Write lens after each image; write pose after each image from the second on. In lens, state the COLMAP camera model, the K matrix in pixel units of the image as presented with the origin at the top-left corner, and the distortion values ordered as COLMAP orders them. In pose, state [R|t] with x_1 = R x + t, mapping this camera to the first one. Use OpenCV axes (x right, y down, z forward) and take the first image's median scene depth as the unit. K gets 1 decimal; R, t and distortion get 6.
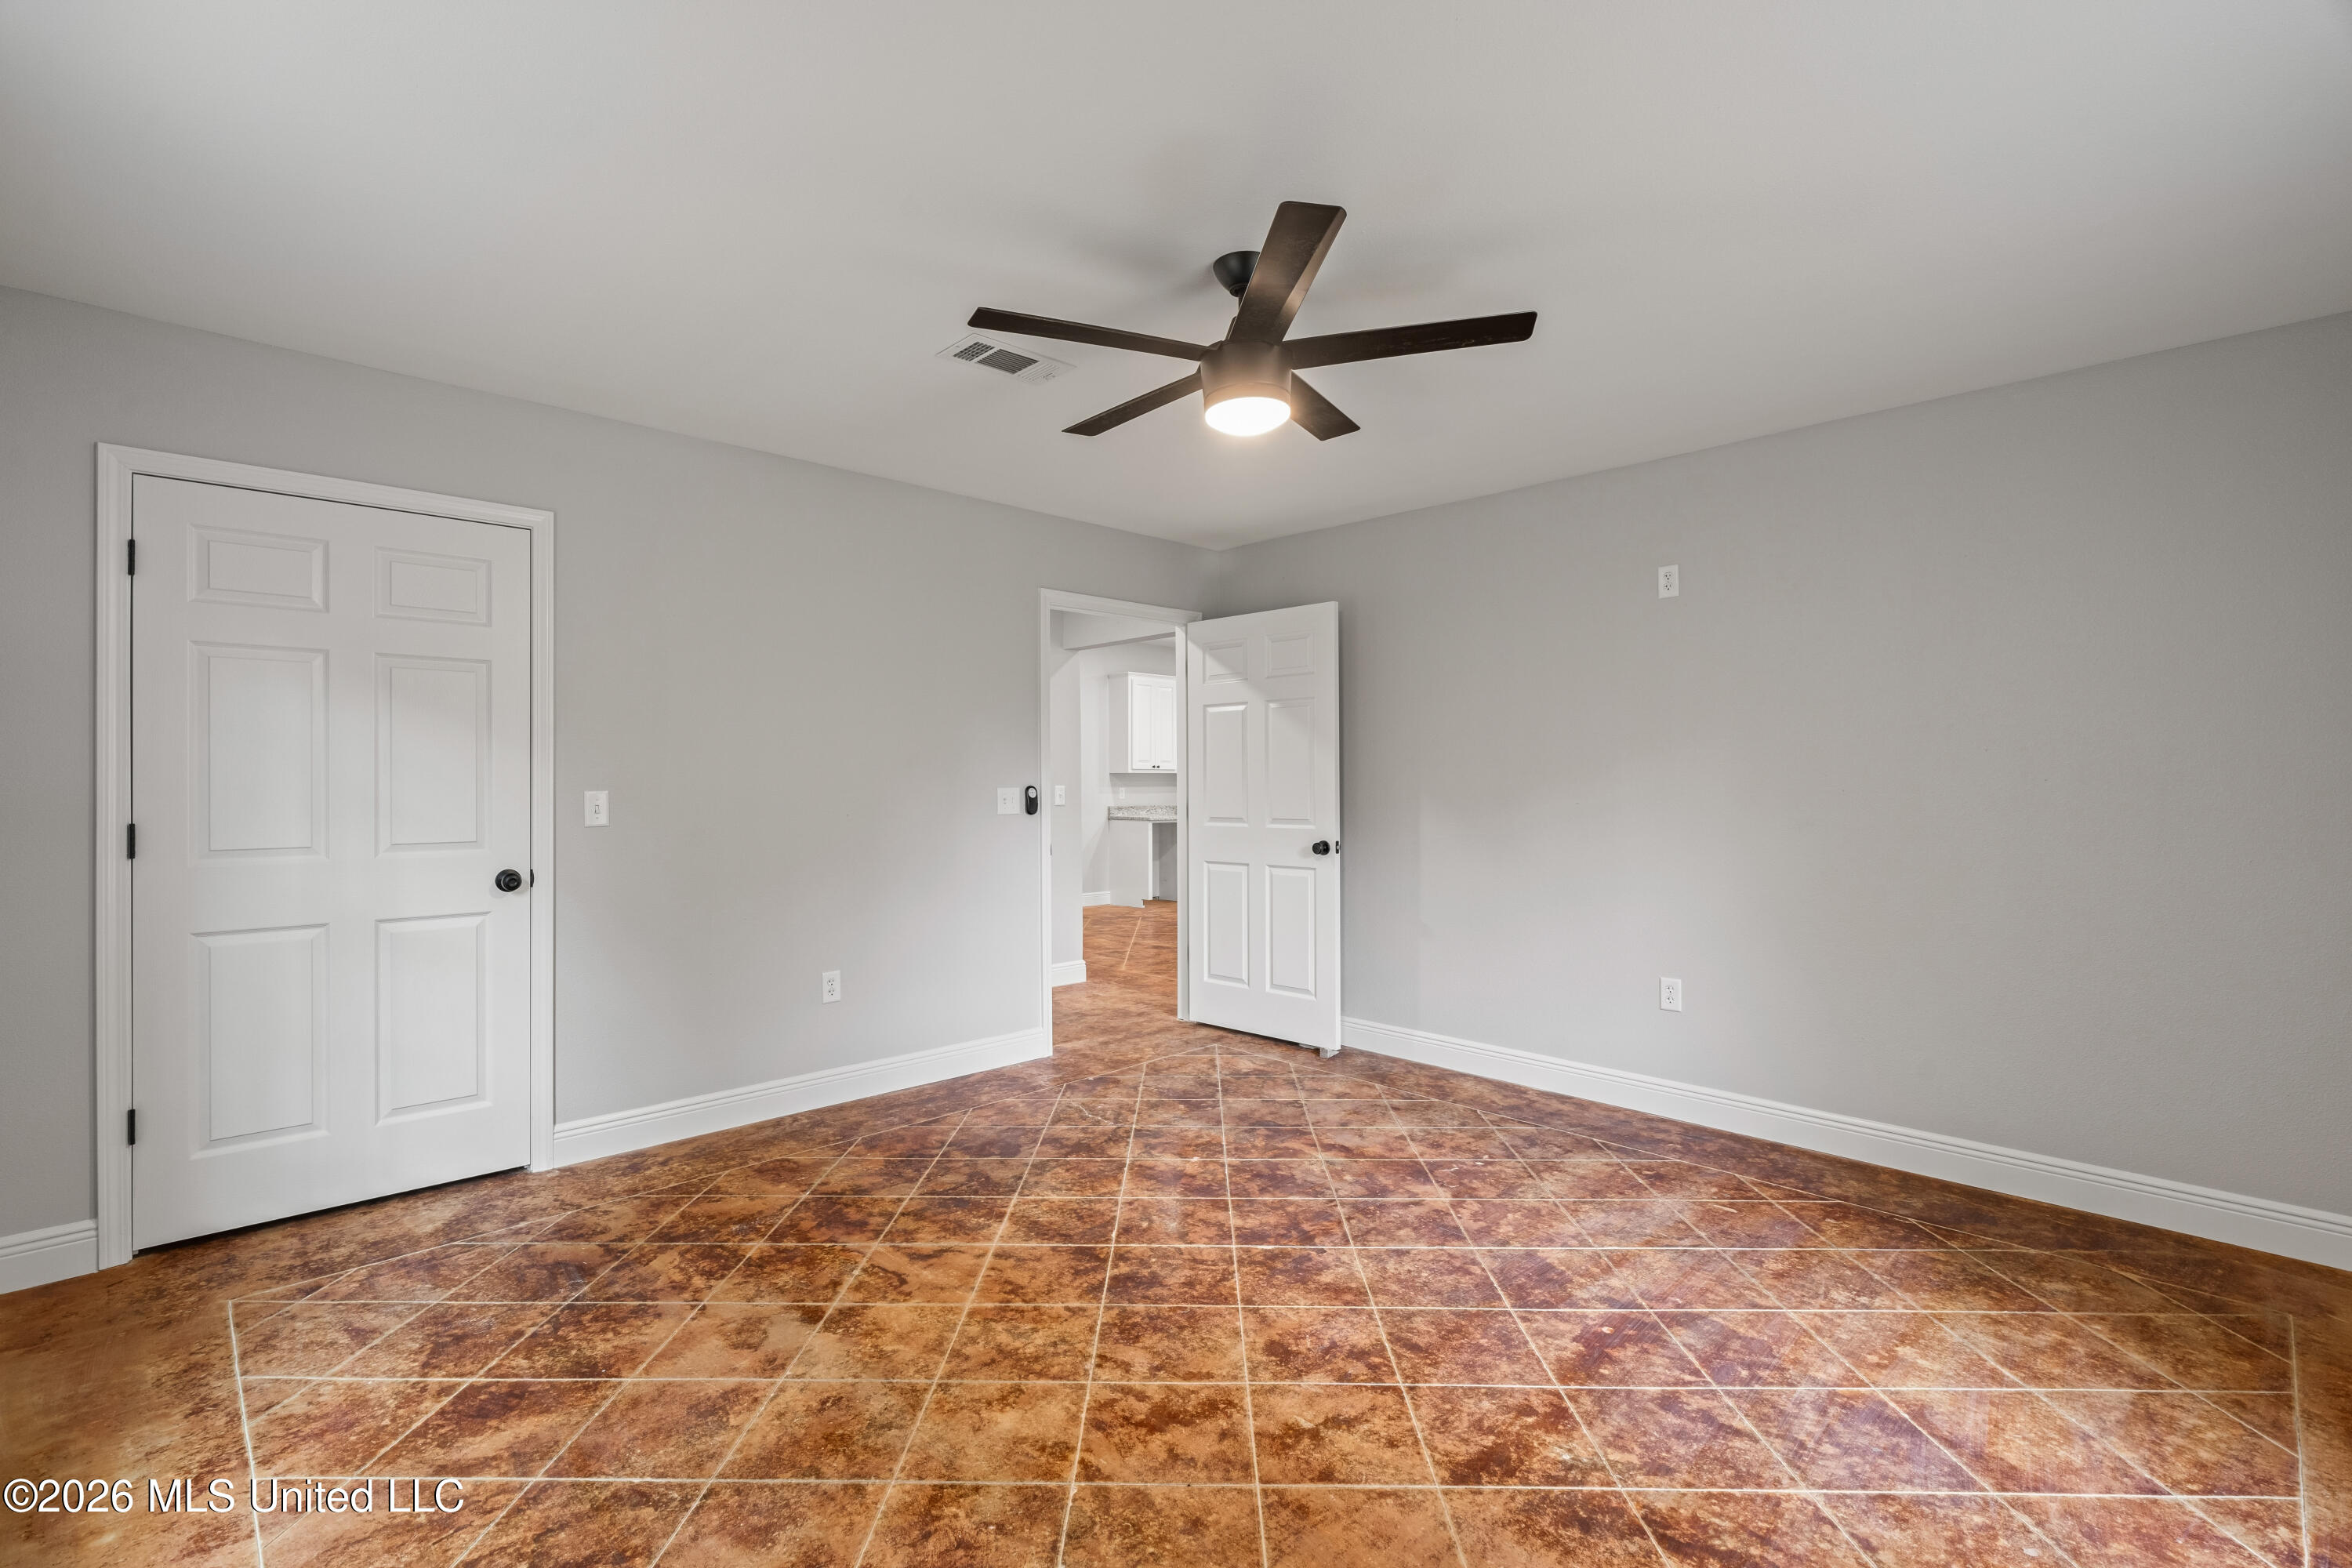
lens RADIAL K [[1056.3, 0, 1183.8], [0, 1056.3, 786.6], [0, 0, 1]] dist [-0.005520, 0.001191]
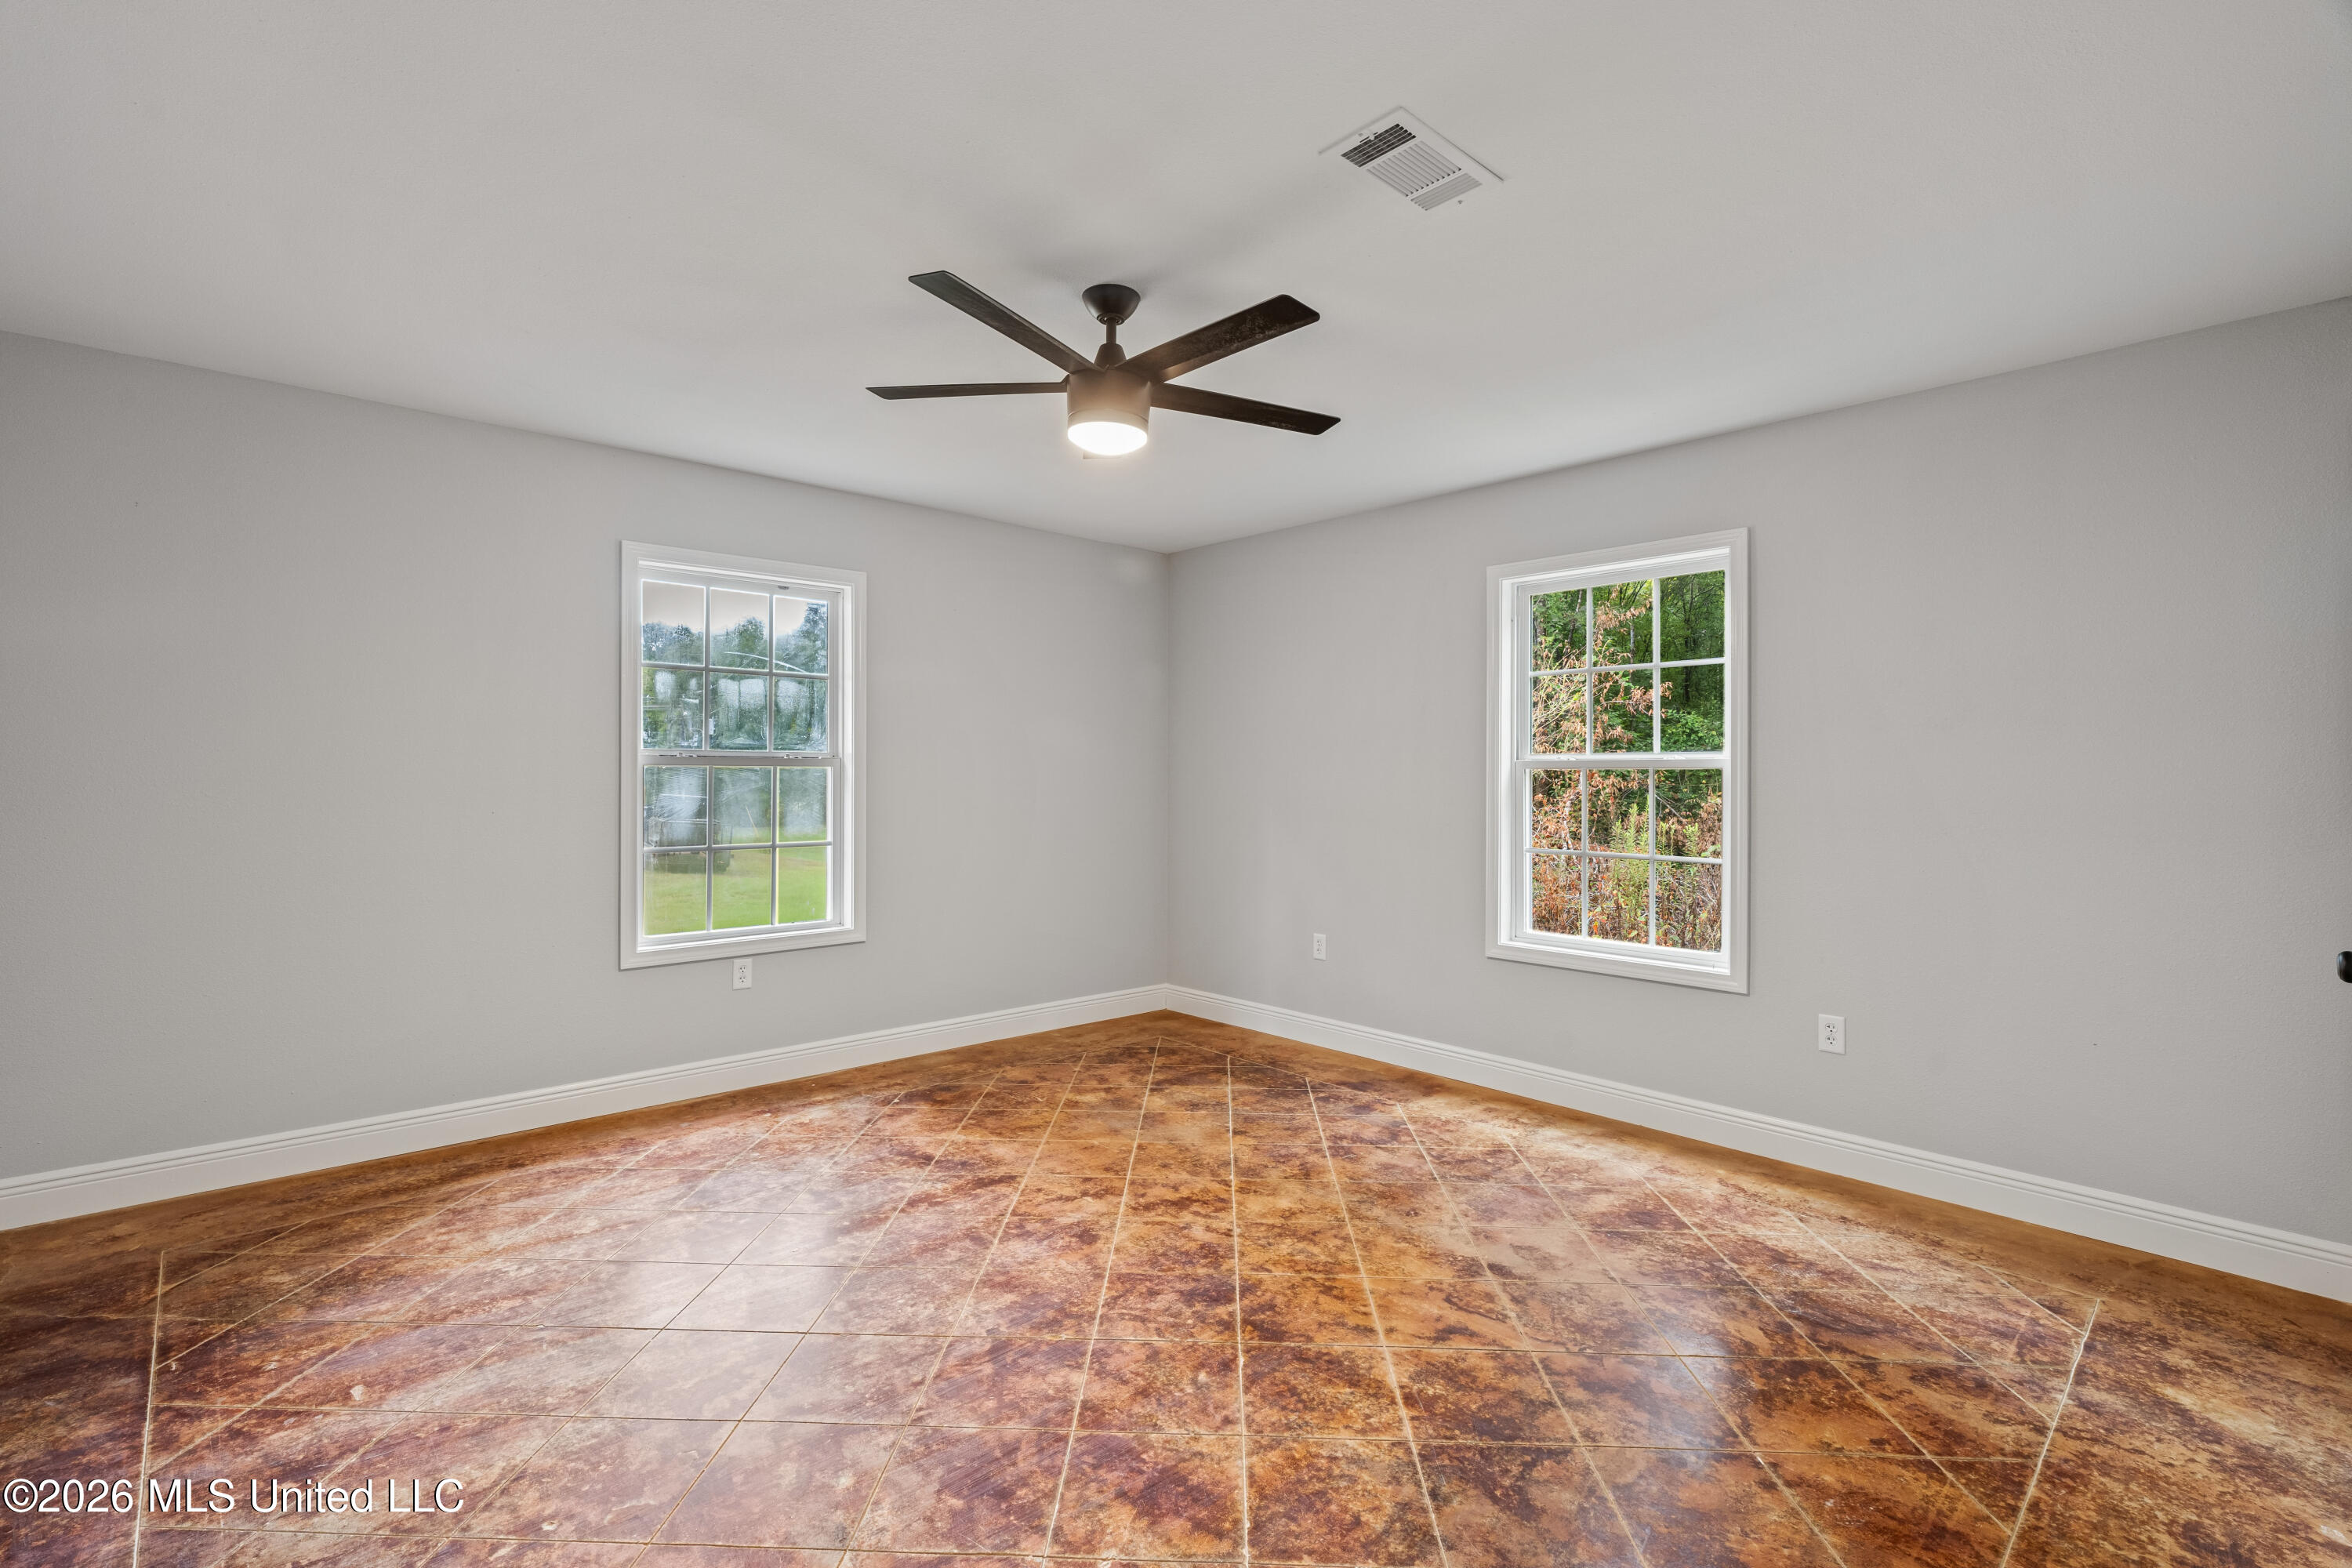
lens RADIAL K [[1056.3, 0, 1179.4], [0, 1056.3, 777.3], [0, 0, 1]] dist [-0.005520, 0.001191]
pose [[-0.999541, -0.009183, 0.028860, -0.044606], [-0.009241, 0.999956, -0.001879, -0.004719], [-0.028842, -0.002145, -0.999582, 2.031233]]
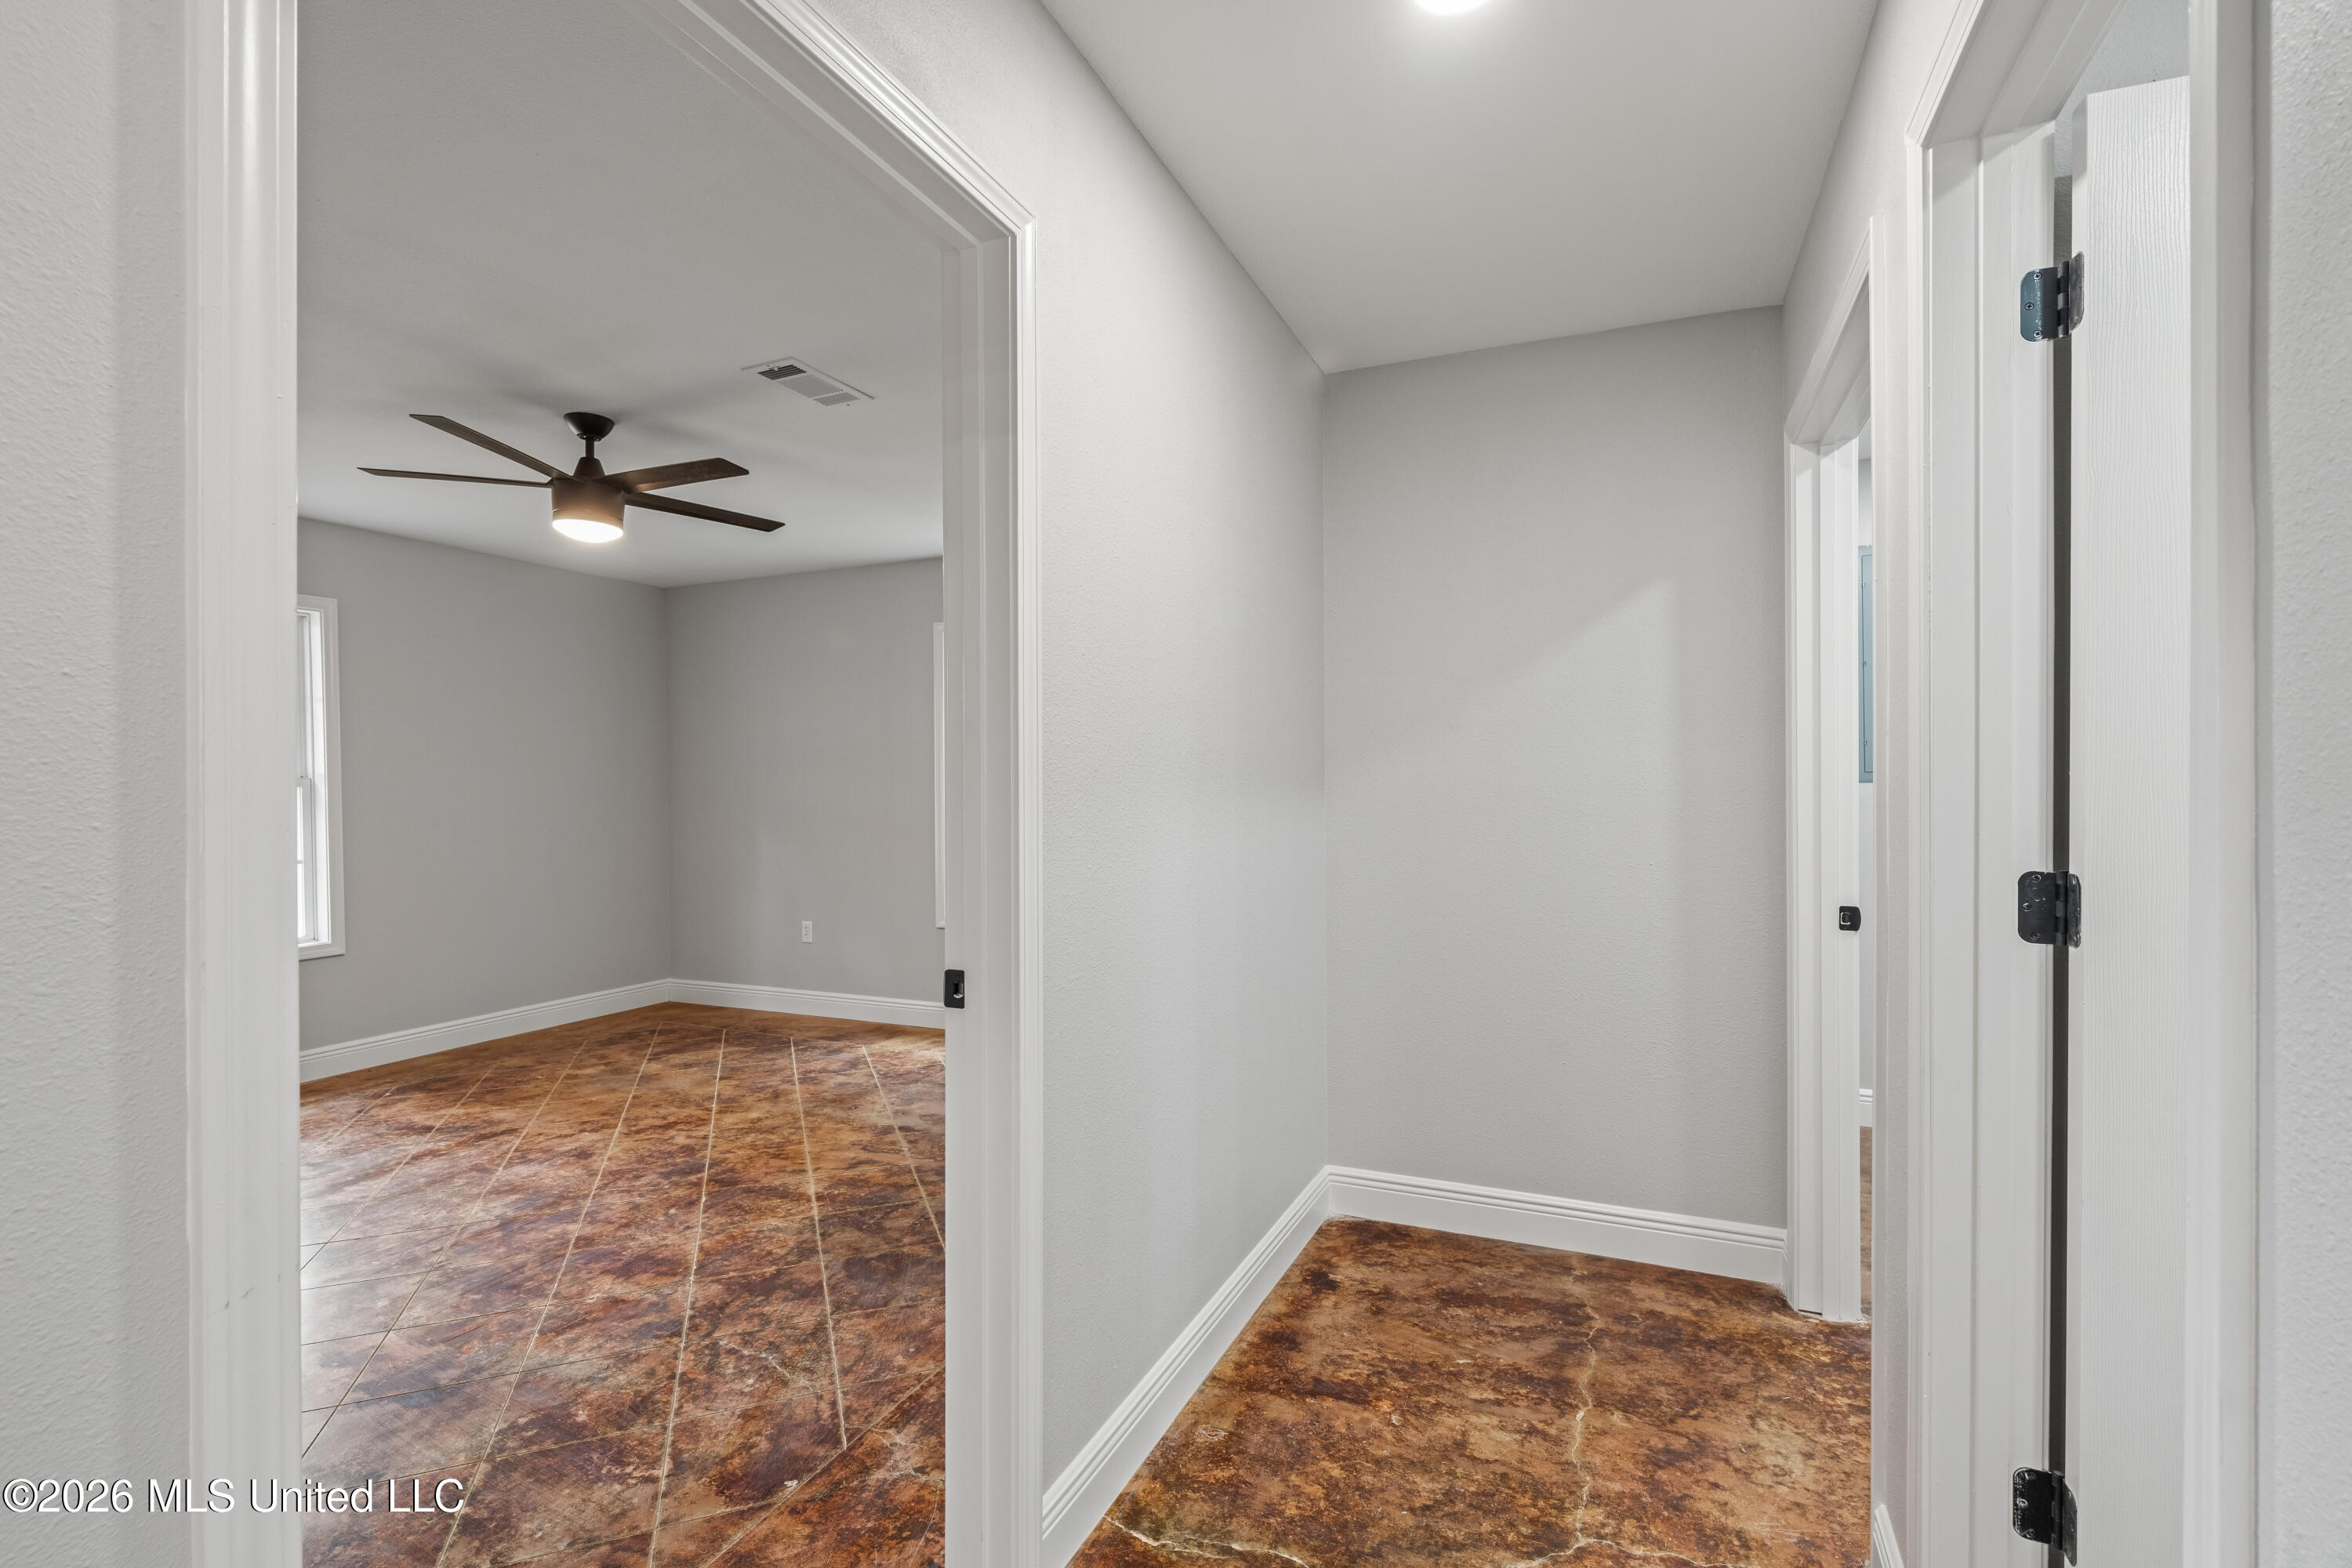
lens RADIAL K [[1056.3, 0, 1161.3], [0, 1056.3, 793.9], [0, 0, 1]] dist [-0.005520, 0.001191]
pose [[-0.930295, 0.008451, -0.366715, -0.126876], [0.007602, 0.999964, 0.003758, -0.004497], [0.366734, 0.000708, -0.930326, 2.524317]]
